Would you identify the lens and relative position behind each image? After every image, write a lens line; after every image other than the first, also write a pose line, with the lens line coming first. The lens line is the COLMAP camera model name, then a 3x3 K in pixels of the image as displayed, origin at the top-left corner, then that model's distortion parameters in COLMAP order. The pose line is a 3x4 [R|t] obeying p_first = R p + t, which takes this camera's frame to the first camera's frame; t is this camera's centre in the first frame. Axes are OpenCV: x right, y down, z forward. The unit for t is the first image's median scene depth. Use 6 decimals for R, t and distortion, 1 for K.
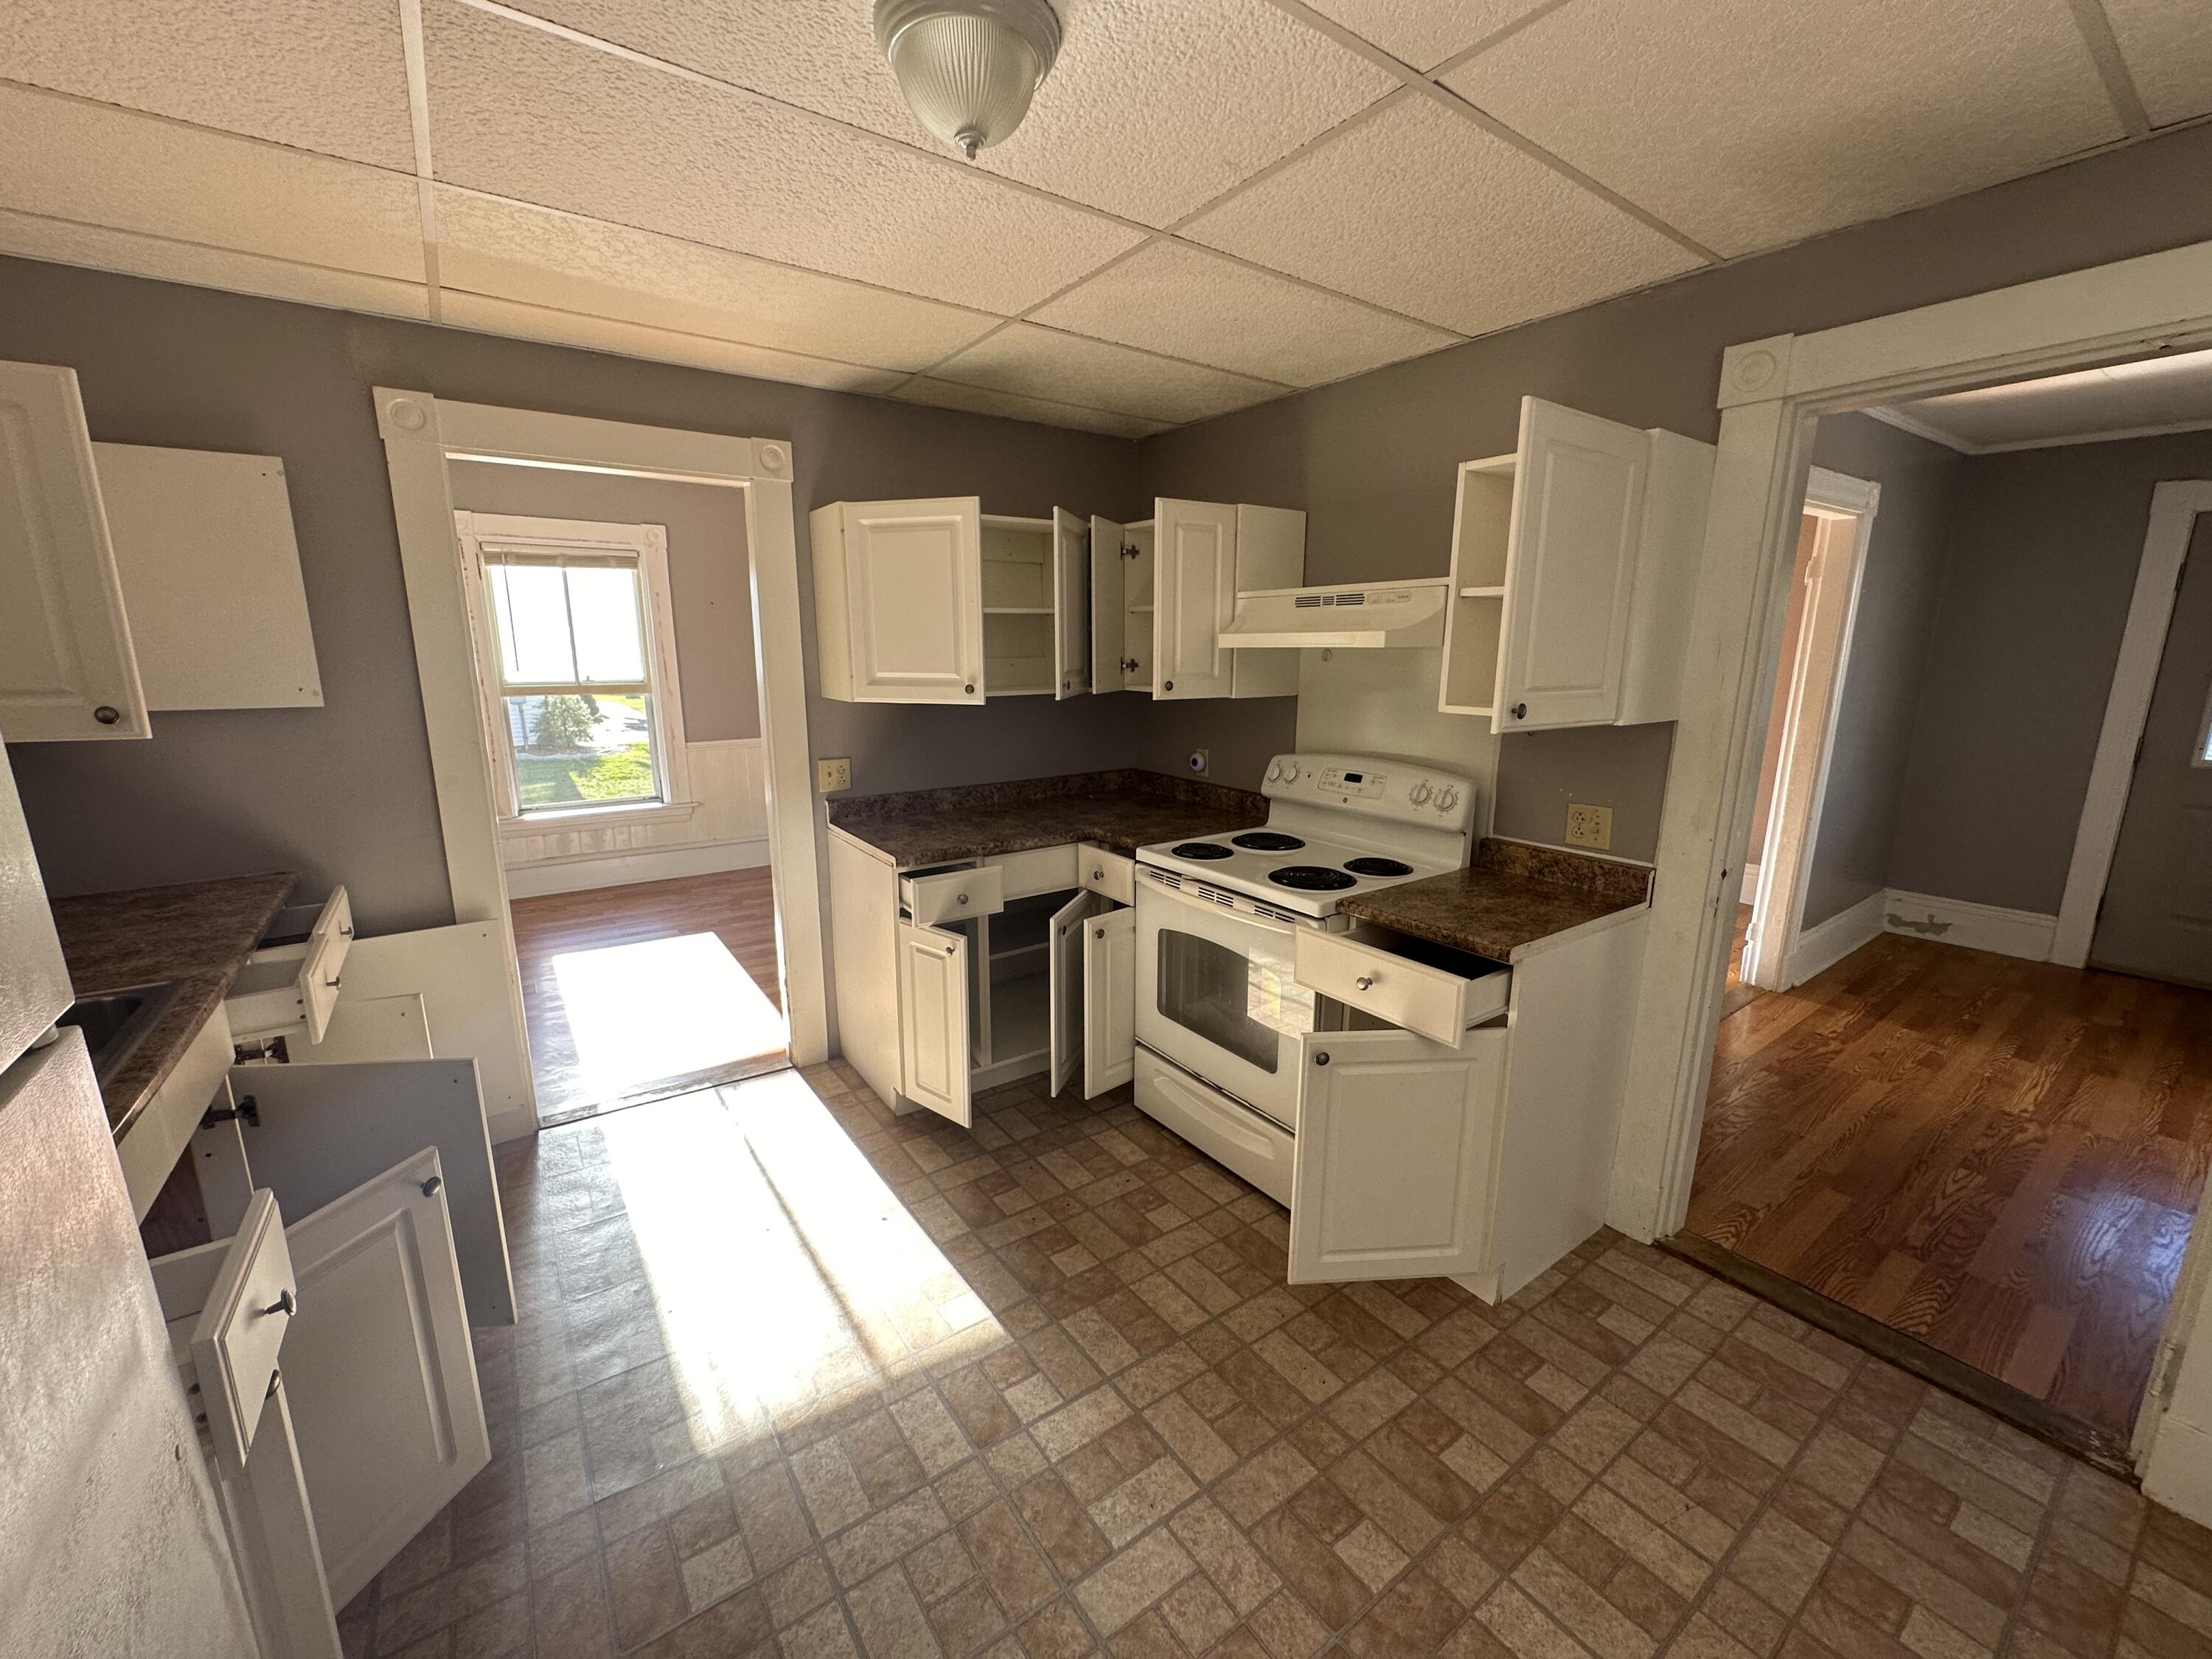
lens RADIAL K [[879.0, 0, 1115.3], [0, 879.0, 824.1], [0, 0, 1]] dist [0.000358, -0.000184]
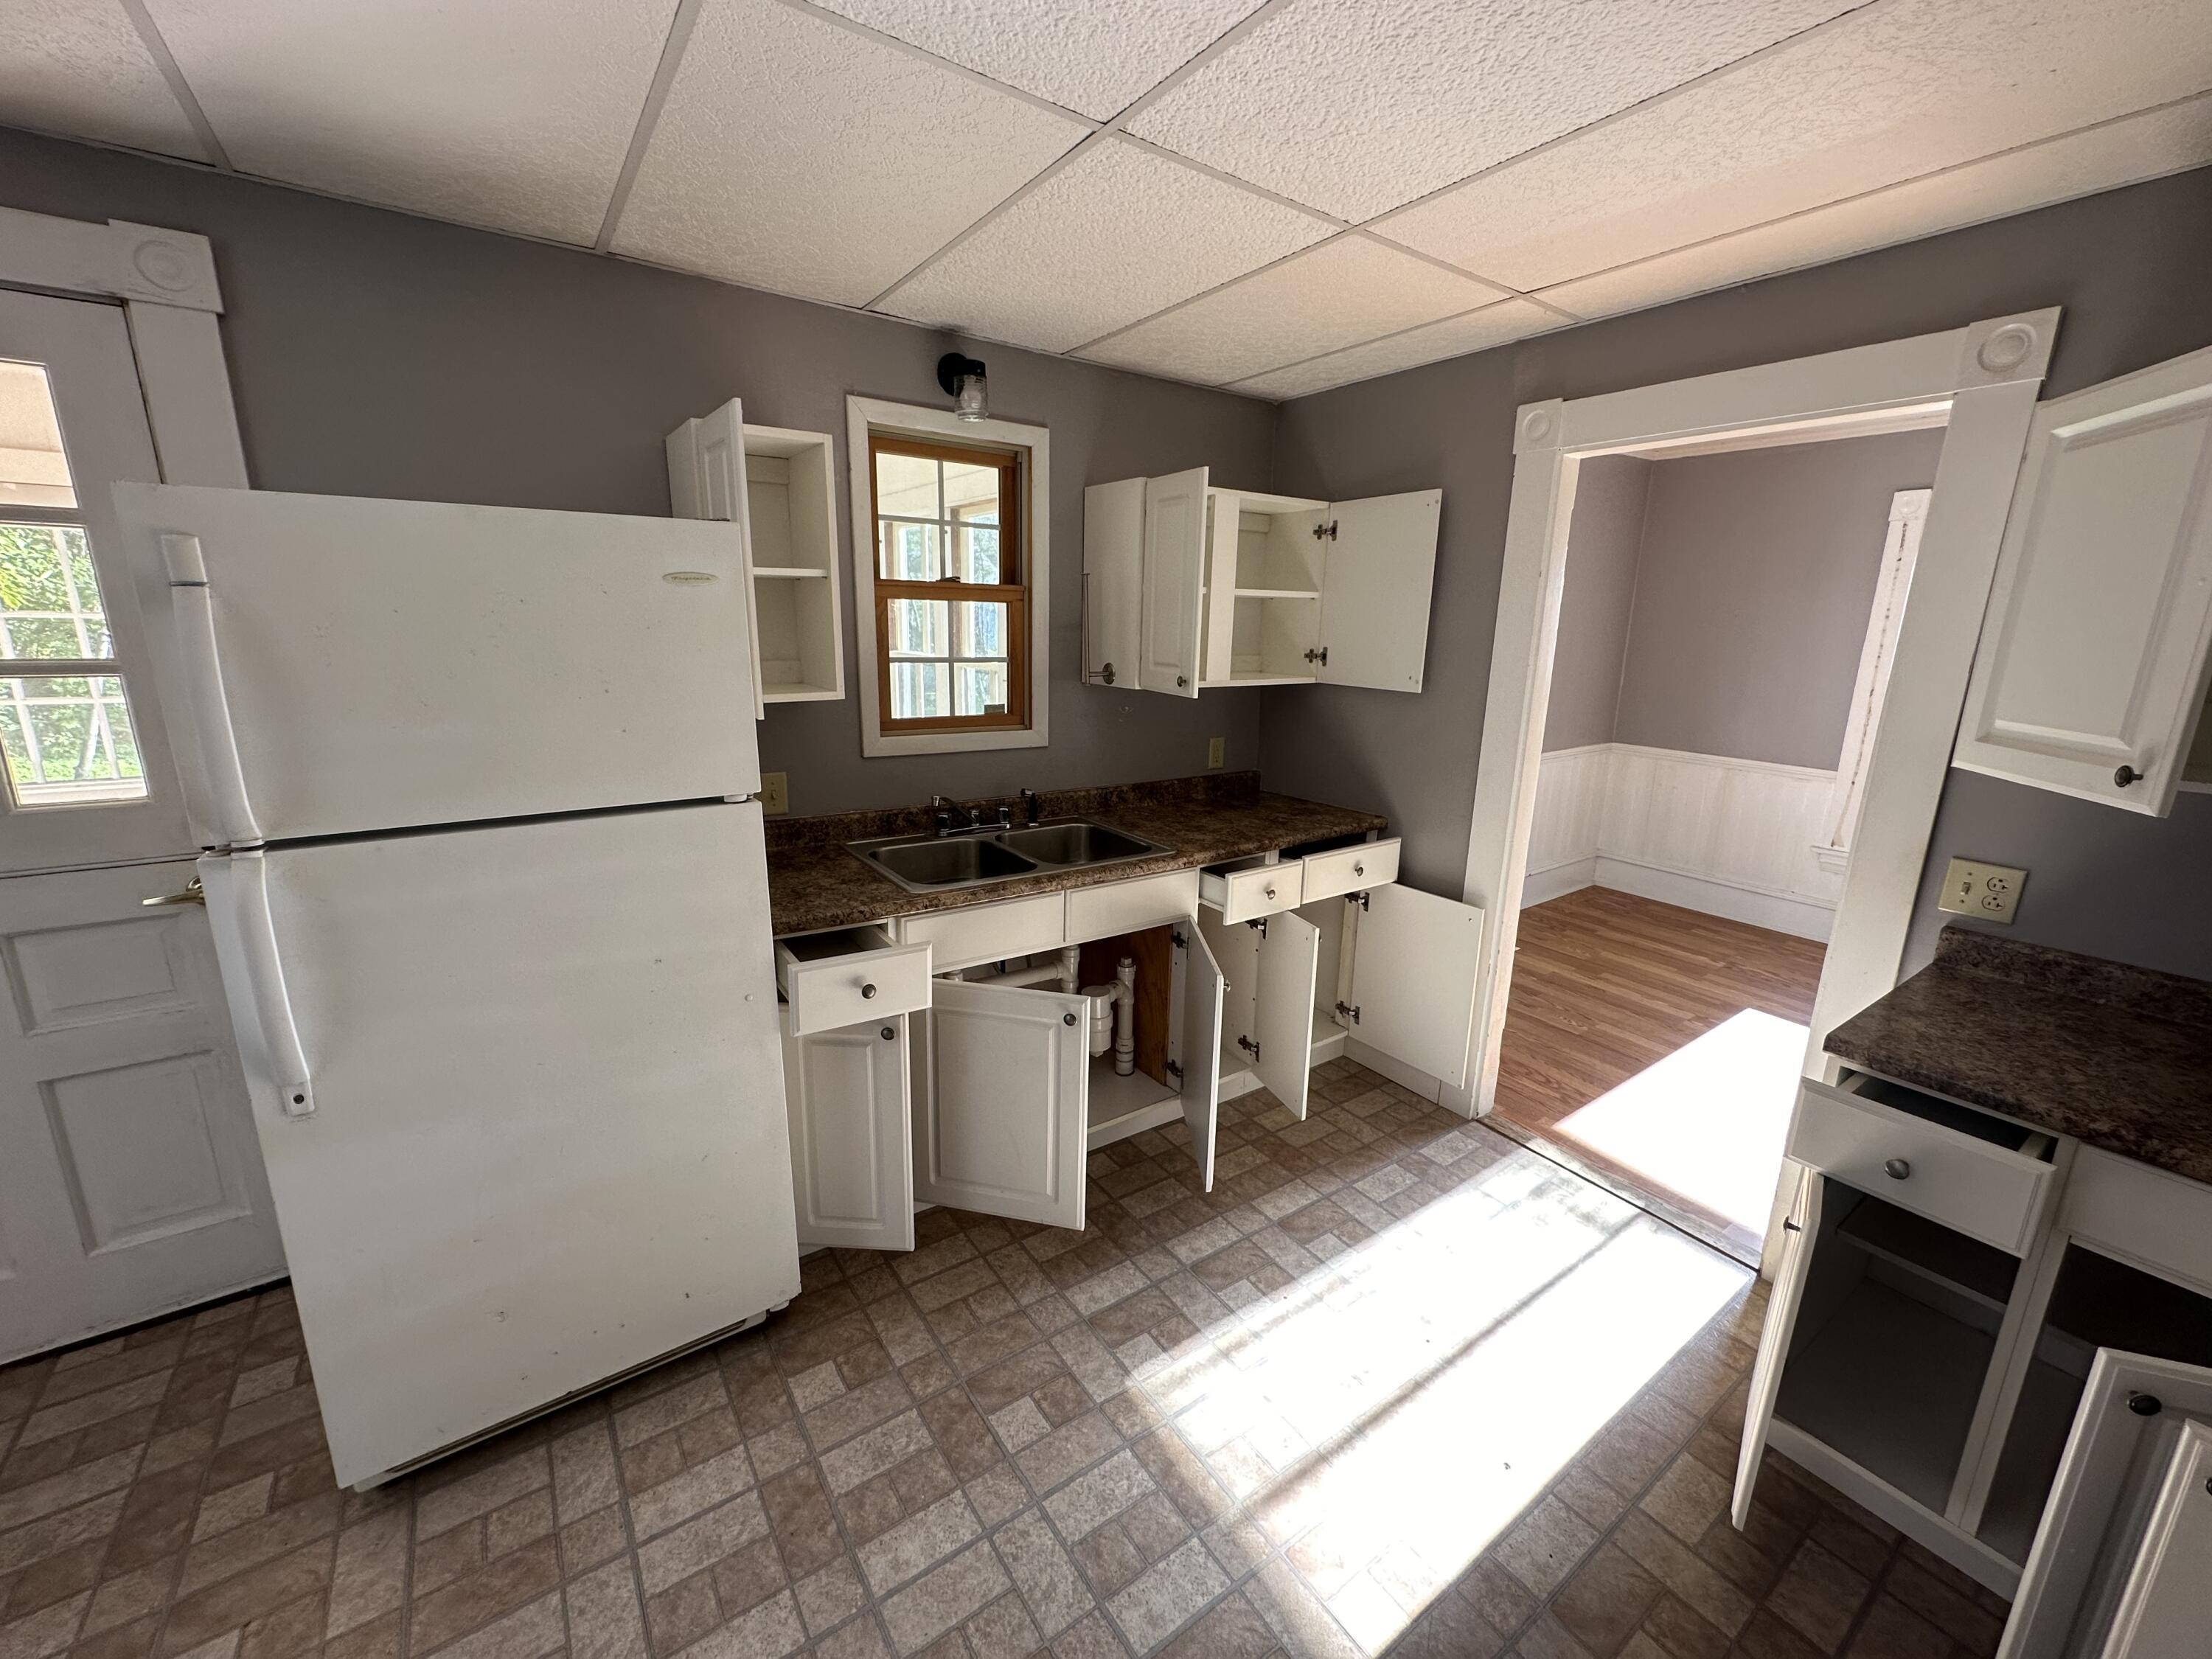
lens RADIAL K [[879.0, 0, 1099.7], [0, 879.0, 829.0], [0, 0, 1]] dist [0.000358, -0.000184]
pose [[-0.015608, 0.228216, -0.973485, 0.385537], [-0.225337, 0.947755, 0.225797, -0.152099], [0.974156, 0.222886, 0.036633, 0.656513]]
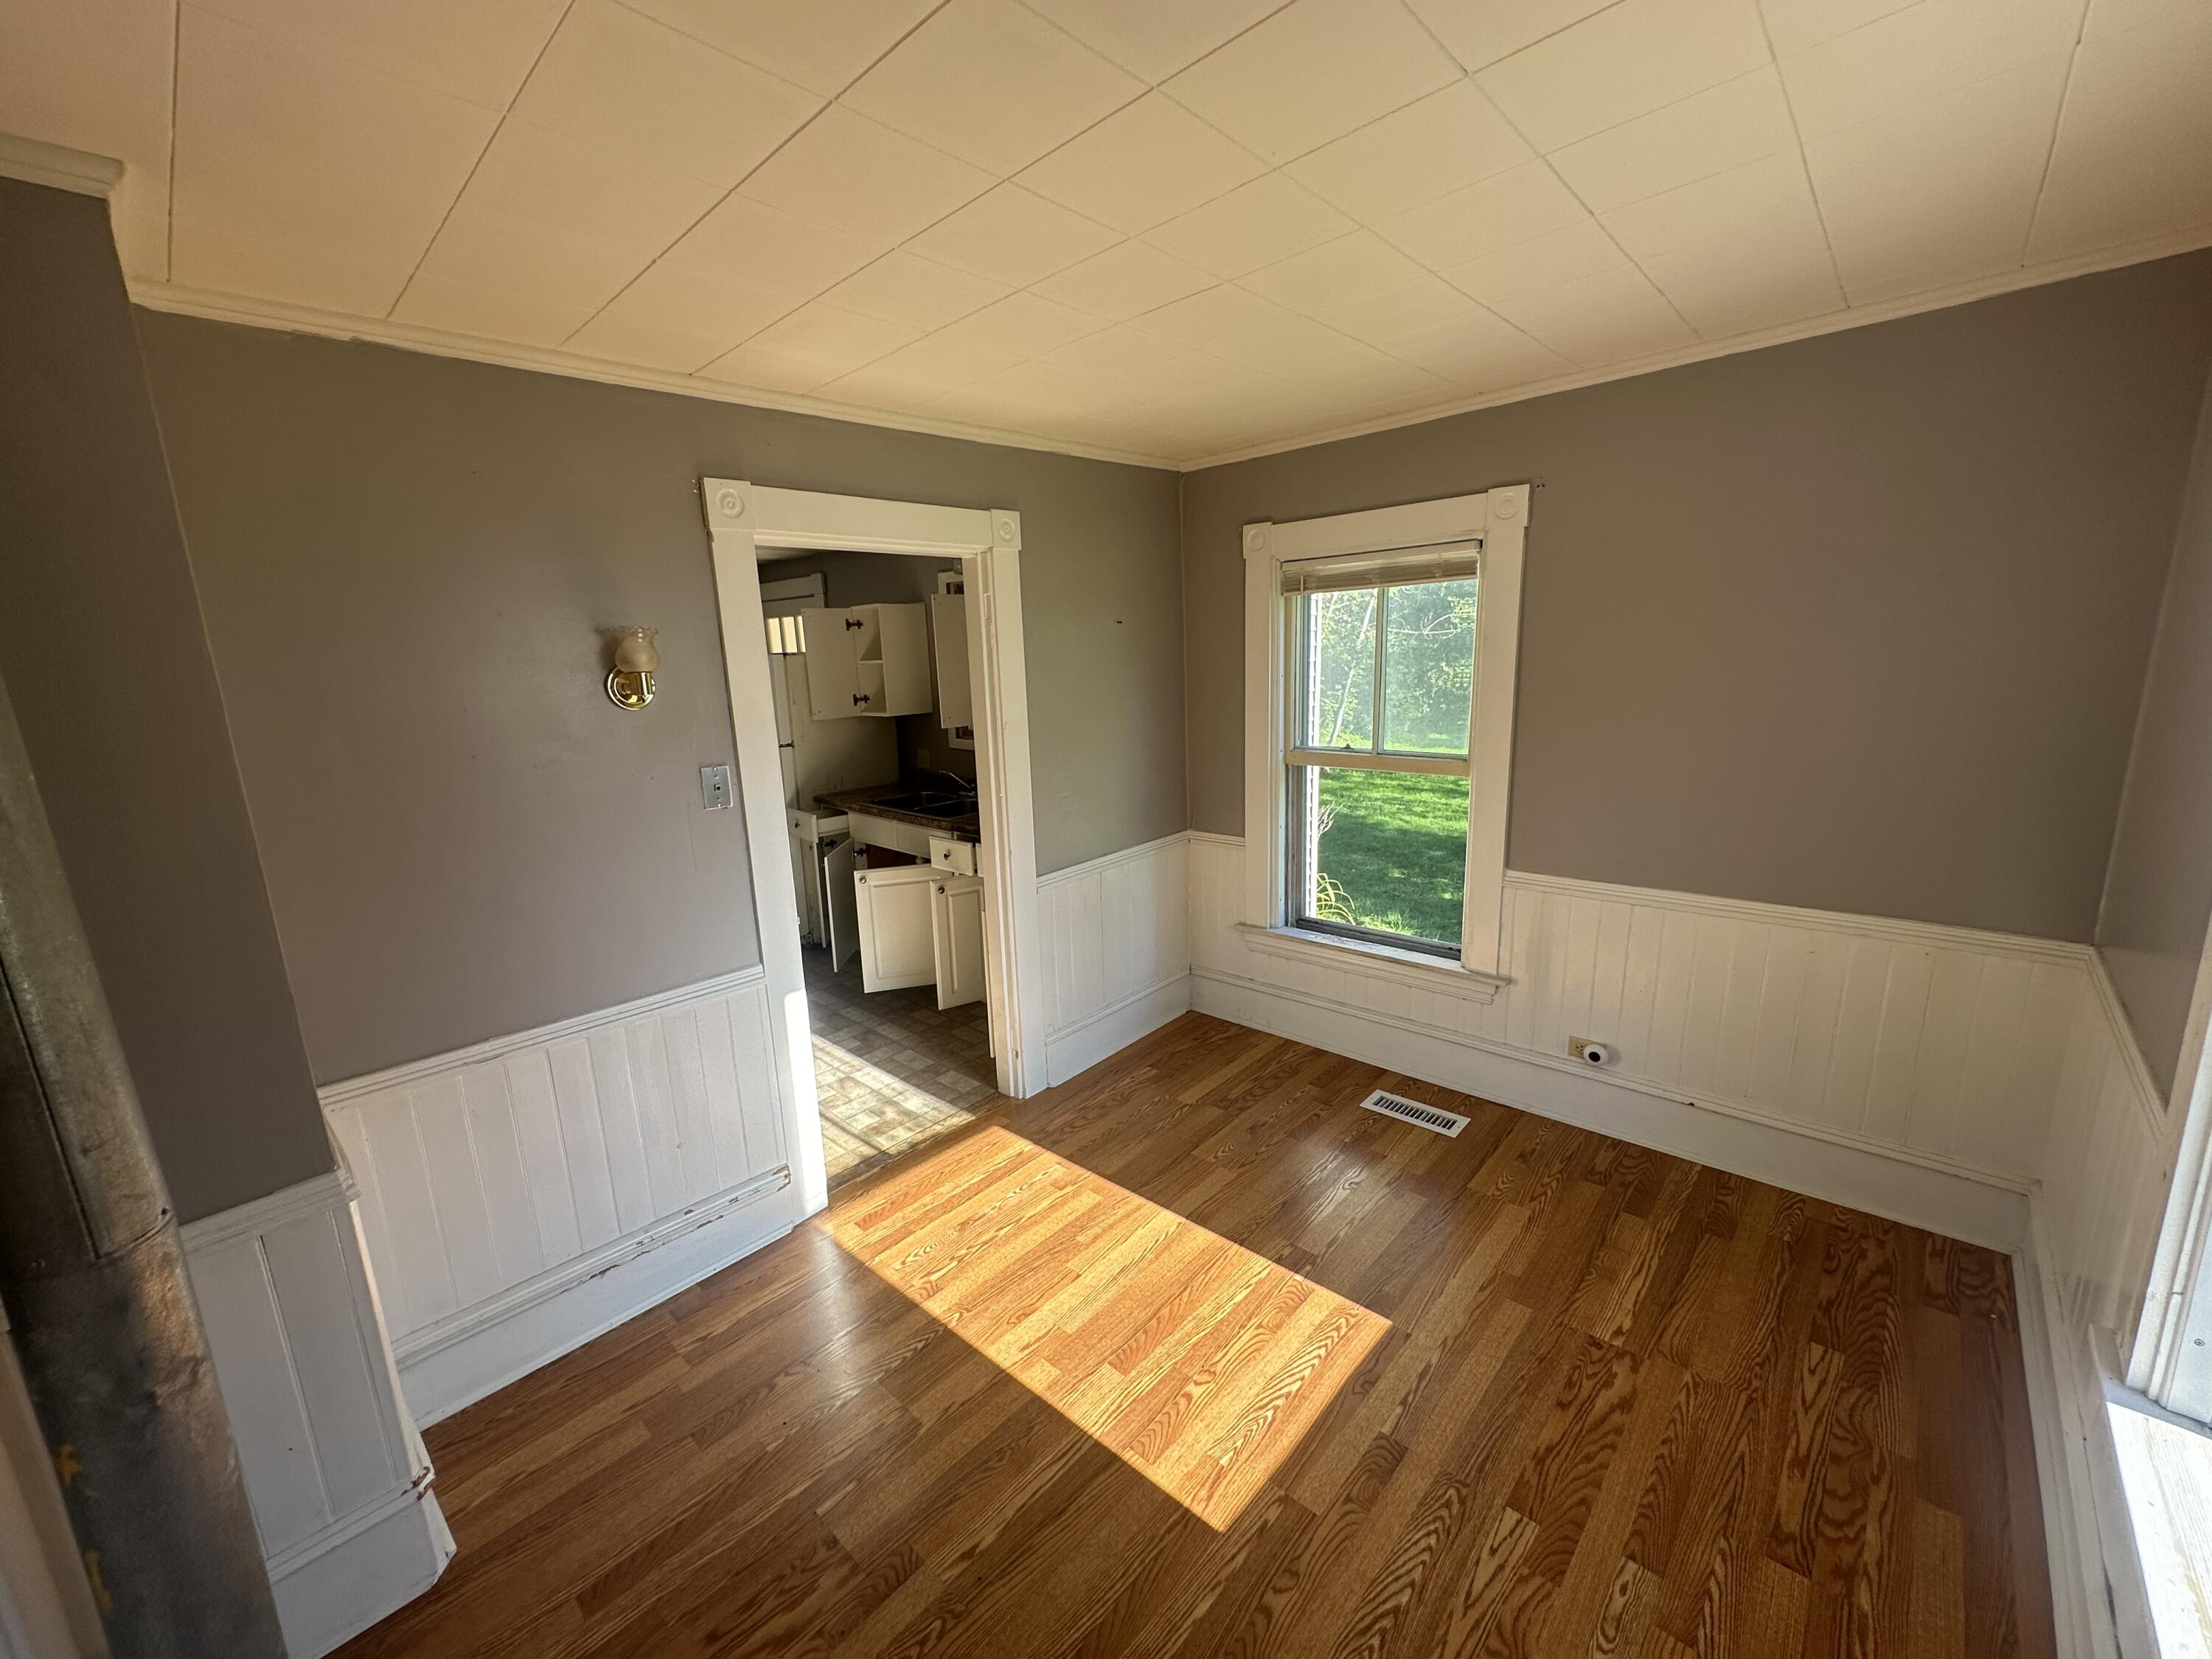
lens RADIAL K [[879.0, 0, 1102.8], [0, 879.0, 819.6], [0, 0, 1]] dist [0.000358, -0.000184]
pose [[-0.980034, 0.058172, -0.190132, -0.794269], [-0.019608, 0.923307, 0.383563, -0.650831], [0.197862, 0.379633, -0.903731, 2.748216]]
